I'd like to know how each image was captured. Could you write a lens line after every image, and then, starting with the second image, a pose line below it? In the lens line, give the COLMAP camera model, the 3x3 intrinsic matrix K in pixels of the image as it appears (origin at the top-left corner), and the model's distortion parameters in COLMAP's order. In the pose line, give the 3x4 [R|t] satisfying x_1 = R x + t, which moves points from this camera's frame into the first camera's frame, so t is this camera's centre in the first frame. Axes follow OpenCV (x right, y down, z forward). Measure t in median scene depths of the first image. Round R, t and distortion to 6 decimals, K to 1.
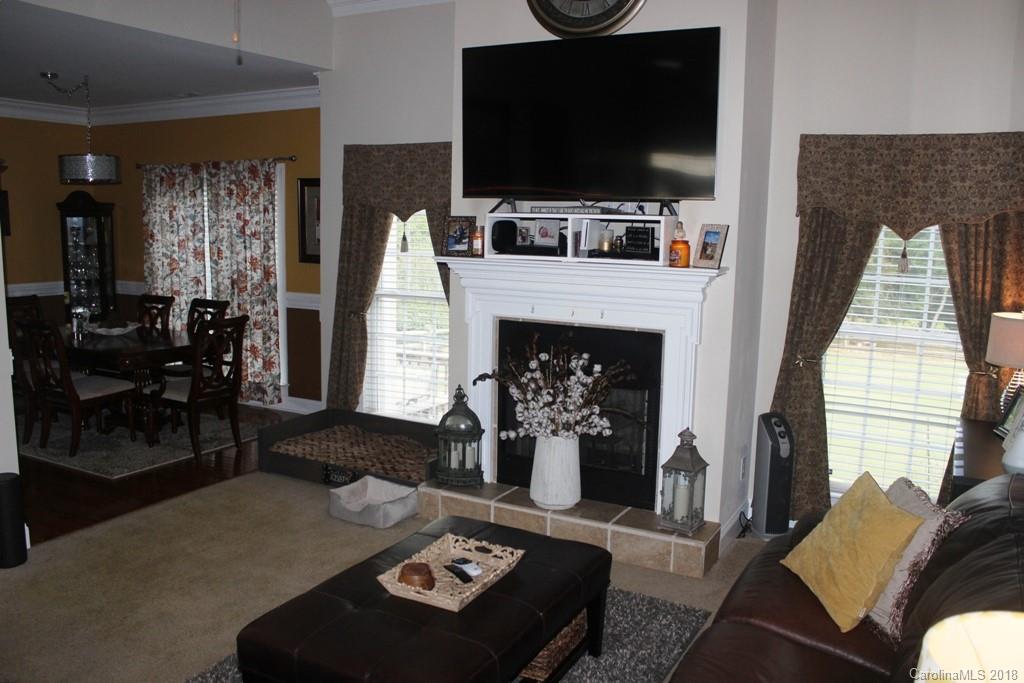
lens RADIAL K [[835.4, 0, 512.0], [0, 835.4, 341.5], [0, 0, 1]] dist [-0.179306, 0.172580]
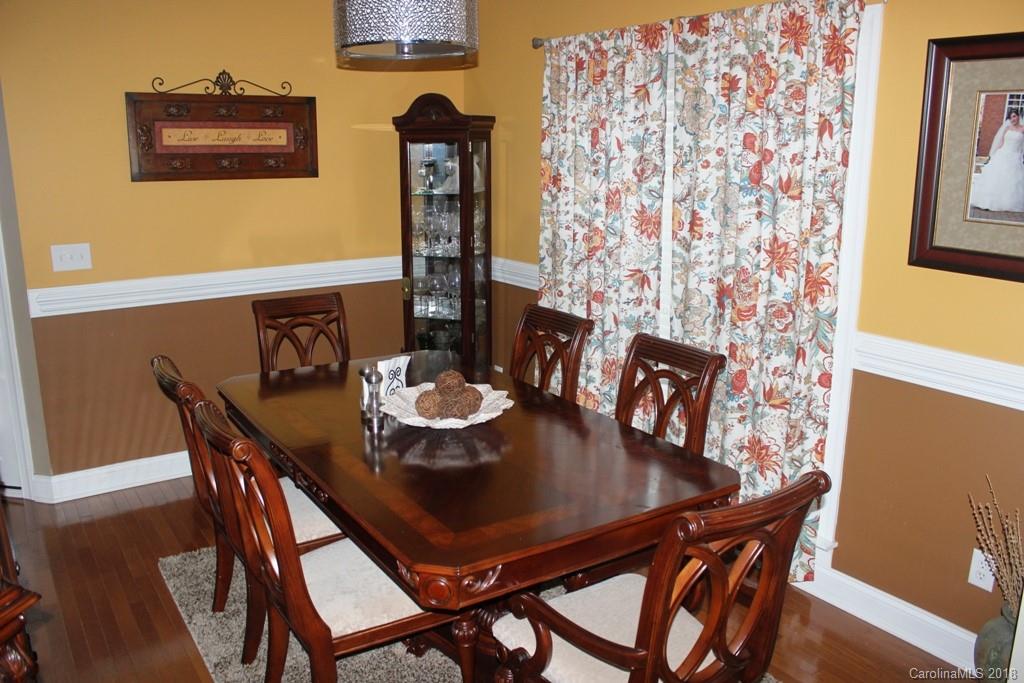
lens RADIAL K [[835.4, 0, 512.0], [0, 835.4, 341.5], [0, 0, 1]] dist [-0.179306, 0.172580]
pose [[0.883326, 0.094084, -0.459221, -0.234439], [-0.056229, 0.993844, 0.095457, -0.082364], [0.465375, -0.058498, 0.883178, 0.553899]]
